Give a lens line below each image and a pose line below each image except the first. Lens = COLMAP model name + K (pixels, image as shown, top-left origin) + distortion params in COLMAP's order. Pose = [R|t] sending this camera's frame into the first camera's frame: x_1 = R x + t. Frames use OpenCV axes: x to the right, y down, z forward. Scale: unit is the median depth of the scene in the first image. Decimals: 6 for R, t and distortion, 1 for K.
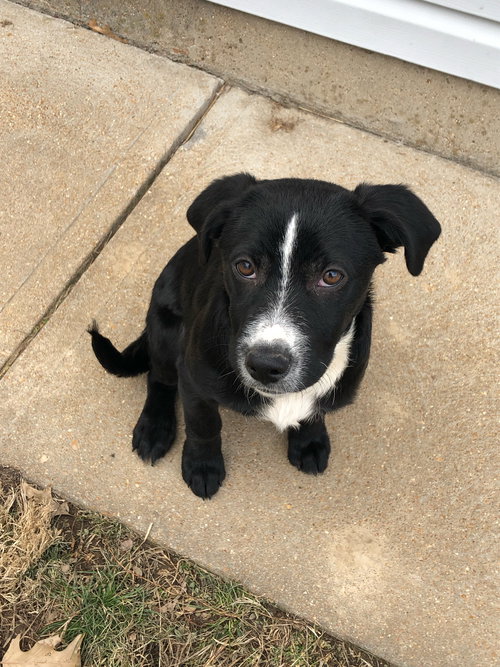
lens RADIAL K [[851.5, 0, 250.0], [0, 851.5, 333.5], [0, 0, 1]] dist [0.020880, 0.004964]
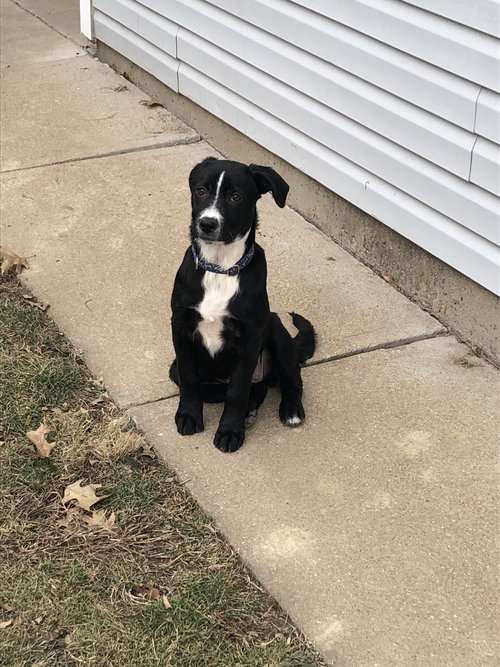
lens RADIAL K [[1436.1, 0, 250.0], [0, 1436.1, 333.5], [0, 0, 1]] dist [0.440548, 0.010040]
pose [[0.800711, 0.272520, -0.533475, 0.900197], [-0.500307, 0.794008, -0.345318, 0.607126], [0.329477, 0.543401, 0.772114, -0.762606]]
